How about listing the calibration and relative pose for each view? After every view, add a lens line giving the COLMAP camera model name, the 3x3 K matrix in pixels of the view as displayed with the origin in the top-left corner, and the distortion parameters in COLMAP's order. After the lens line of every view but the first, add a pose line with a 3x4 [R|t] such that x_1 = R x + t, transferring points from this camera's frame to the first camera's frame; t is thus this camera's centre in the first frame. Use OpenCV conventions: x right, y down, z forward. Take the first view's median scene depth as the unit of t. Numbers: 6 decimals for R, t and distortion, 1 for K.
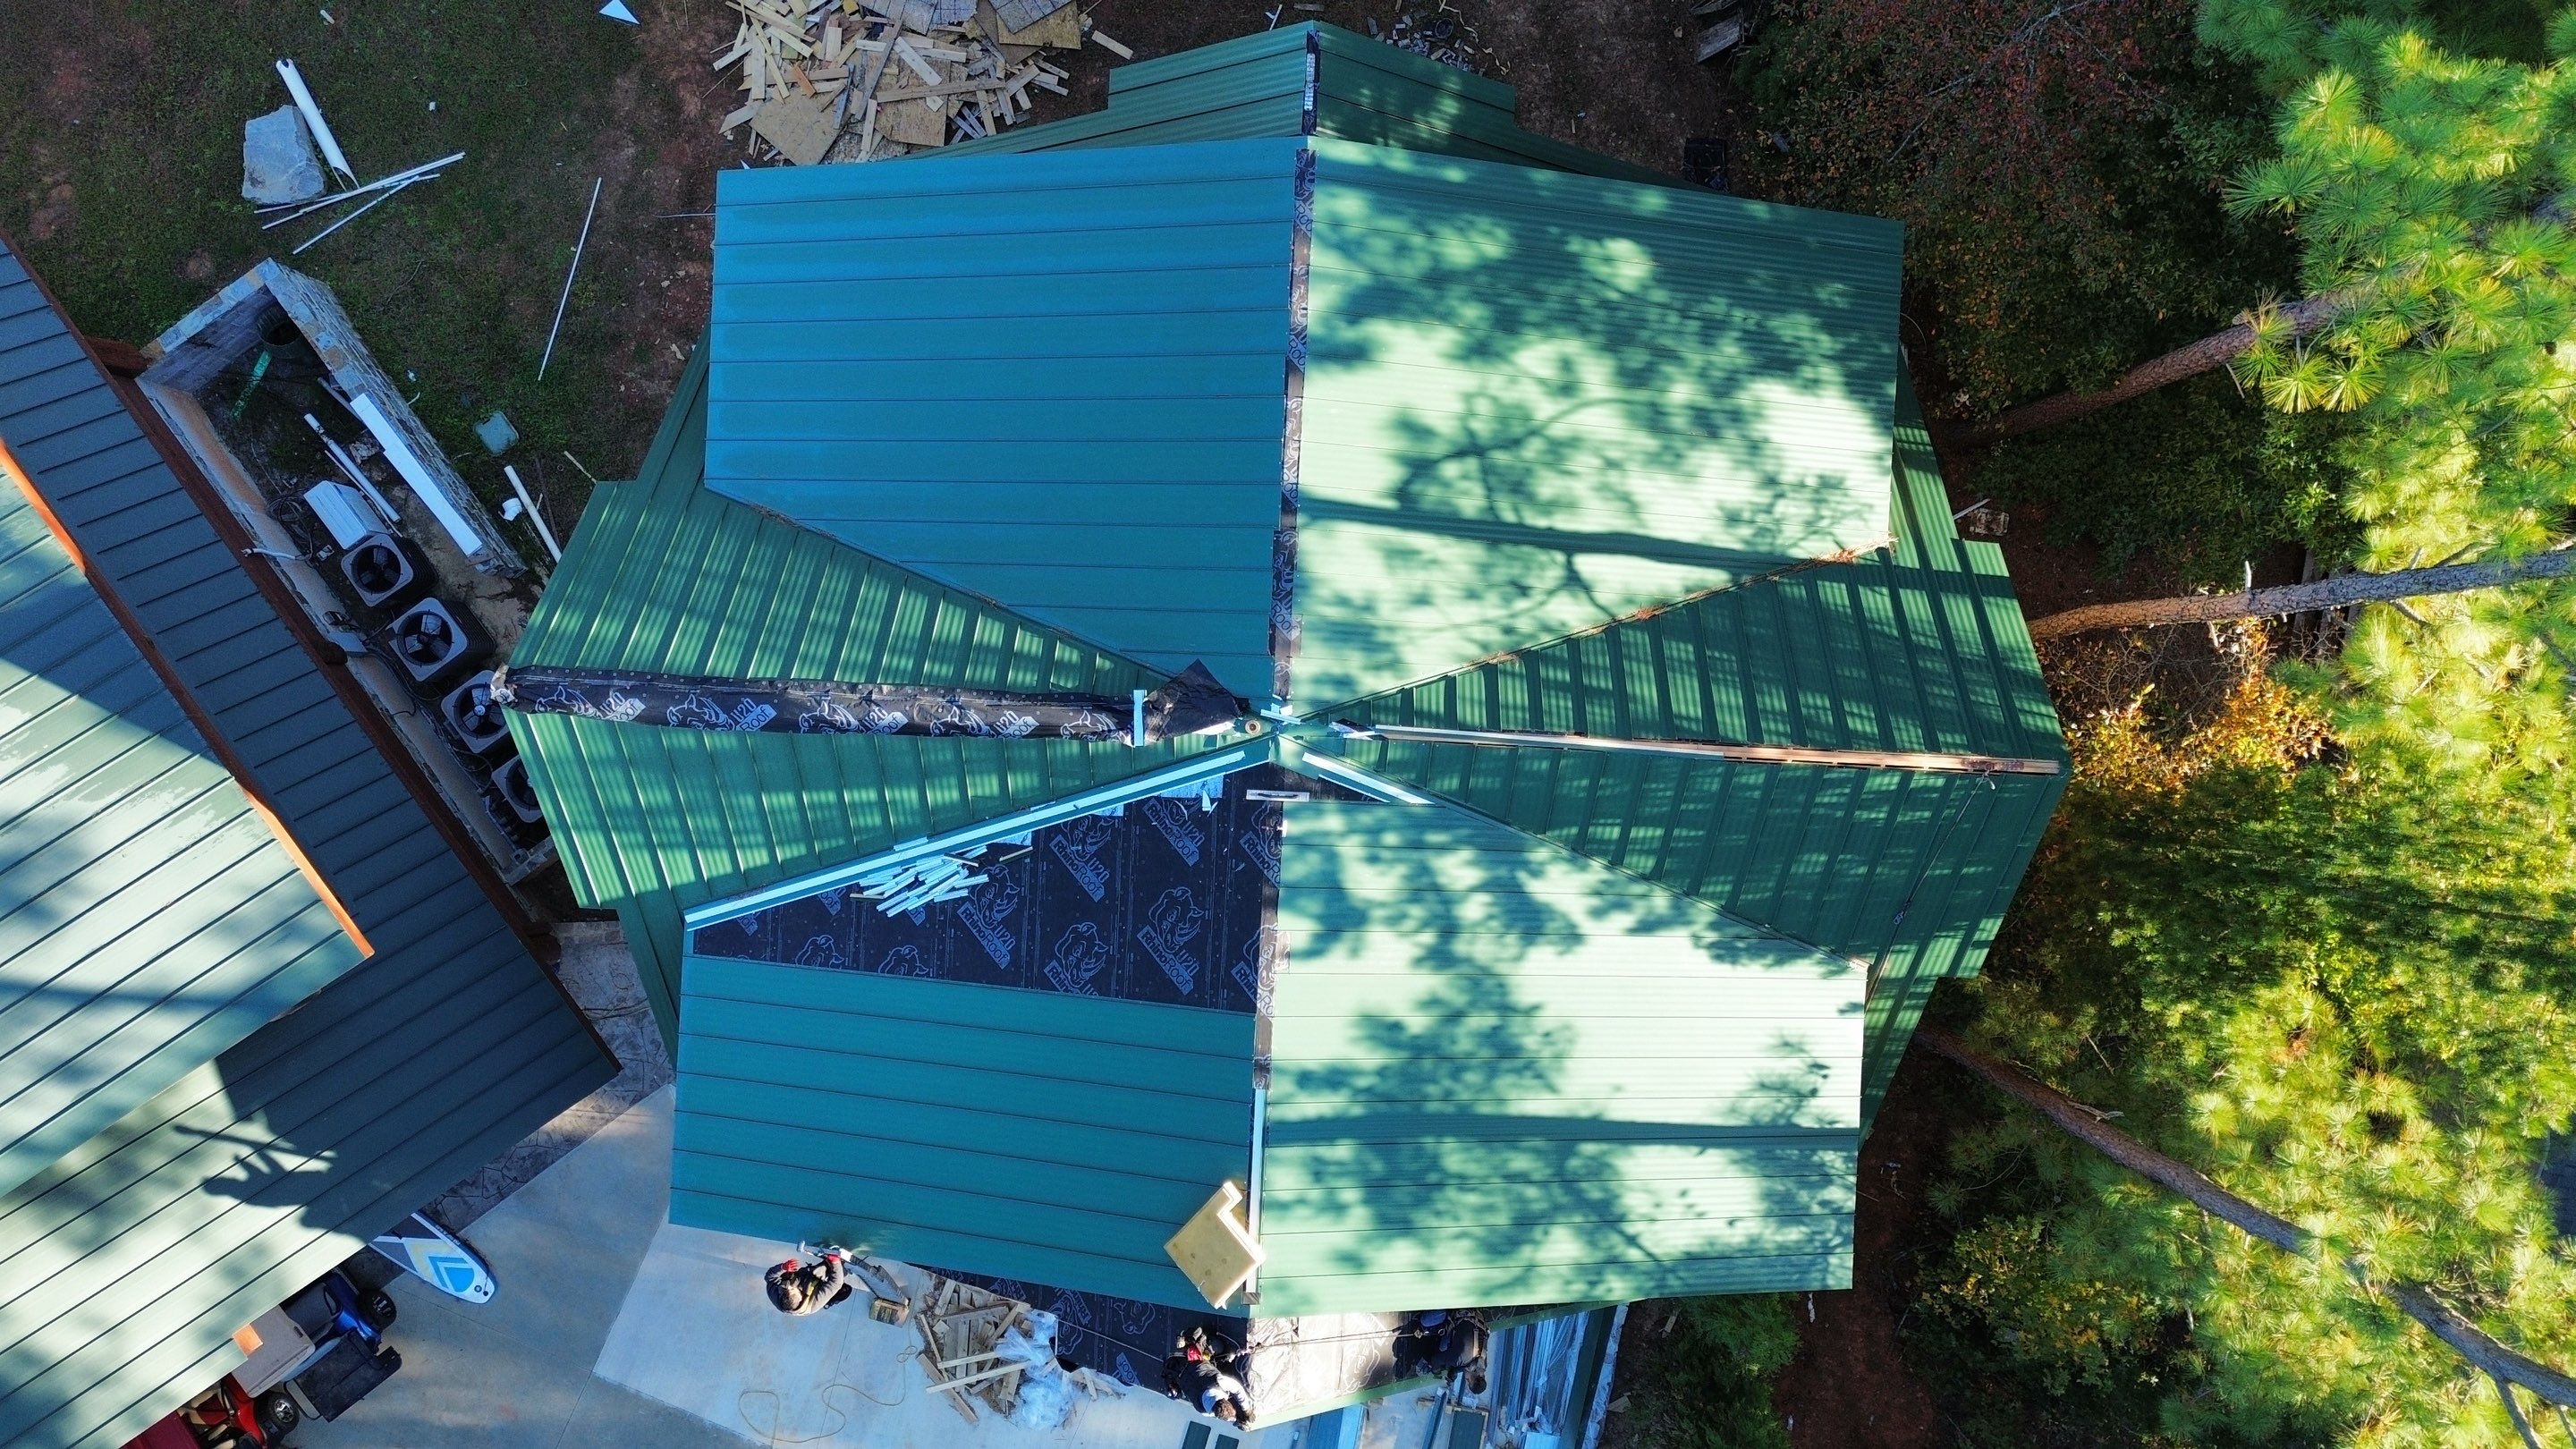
lens RADIAL K [[1874.1, 0, 1278.5], [0, 1874.1, 729.7], [0, 0, 1]] dist [0.060882, -0.033643]
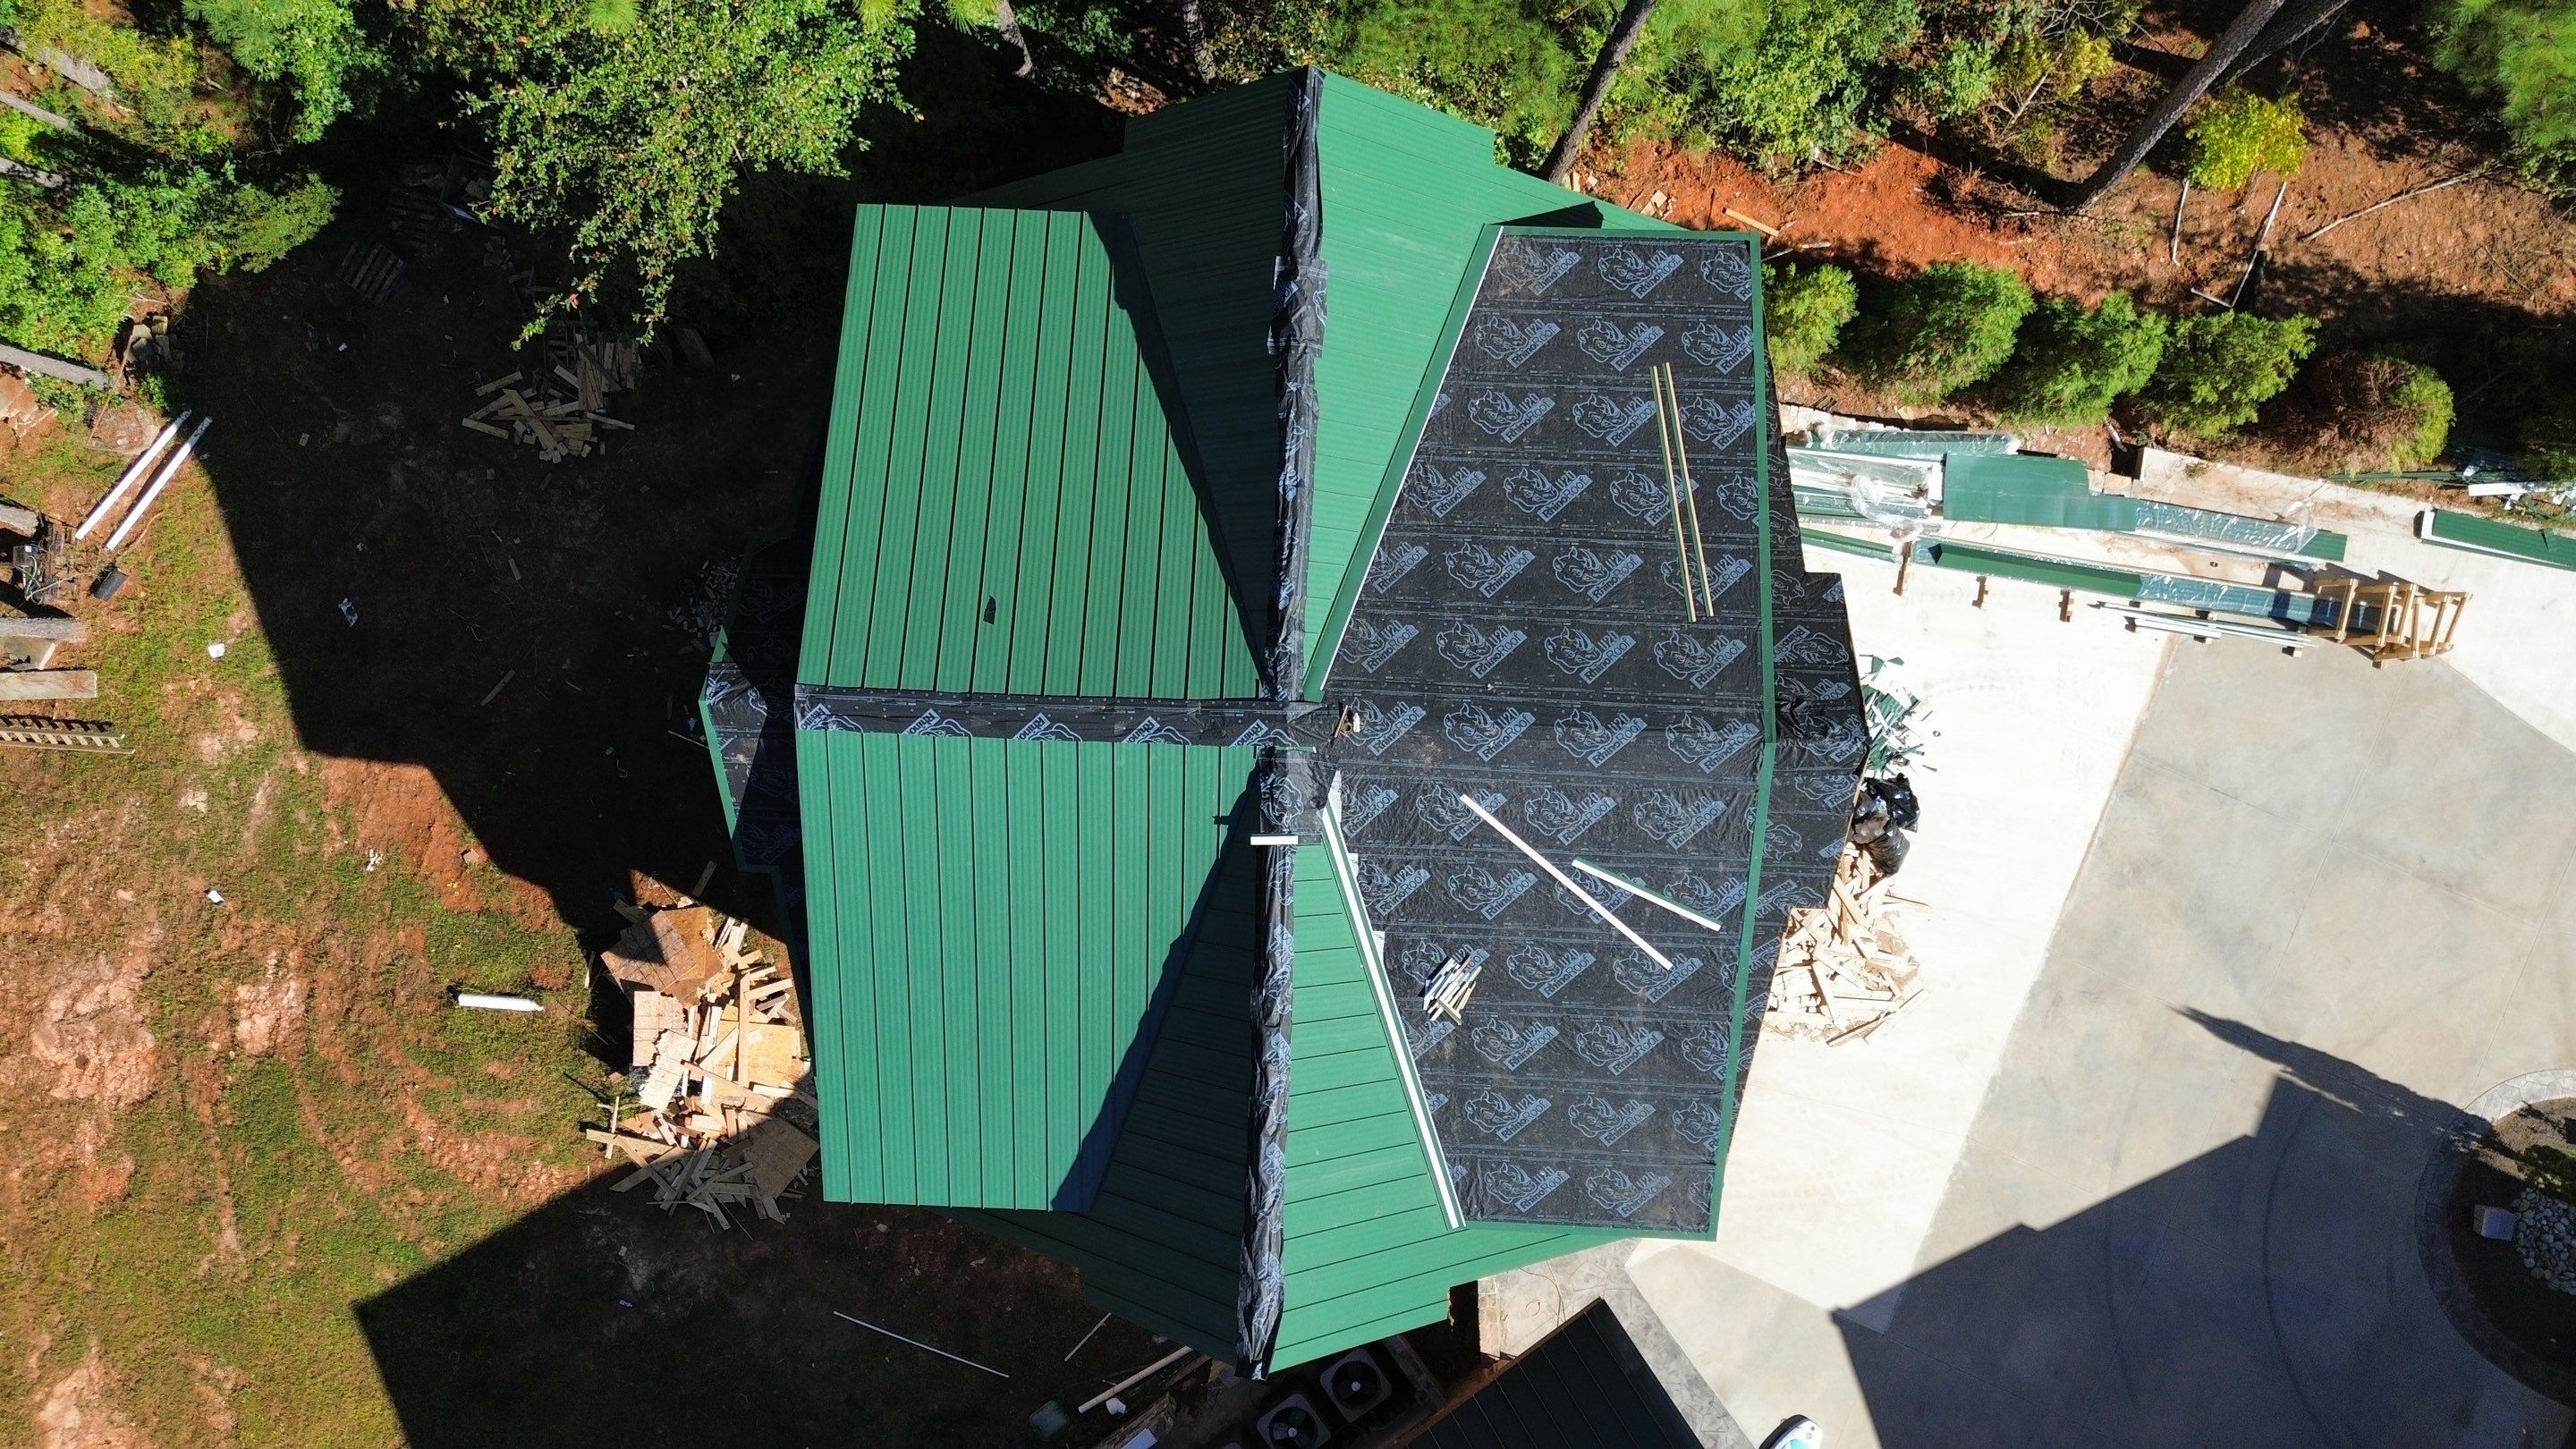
lens RADIAL K [[1874.1, 0, 1278.5], [0, 1874.1, 729.7], [0, 0, 1]] dist [0.060882, -0.033643]
pose [[-0.009805, -0.999948, 0.002843, -0.004559], [0.999369, -0.009896, -0.034108, 0.025599], [0.034134, 0.002507, 0.999414, -0.140122]]
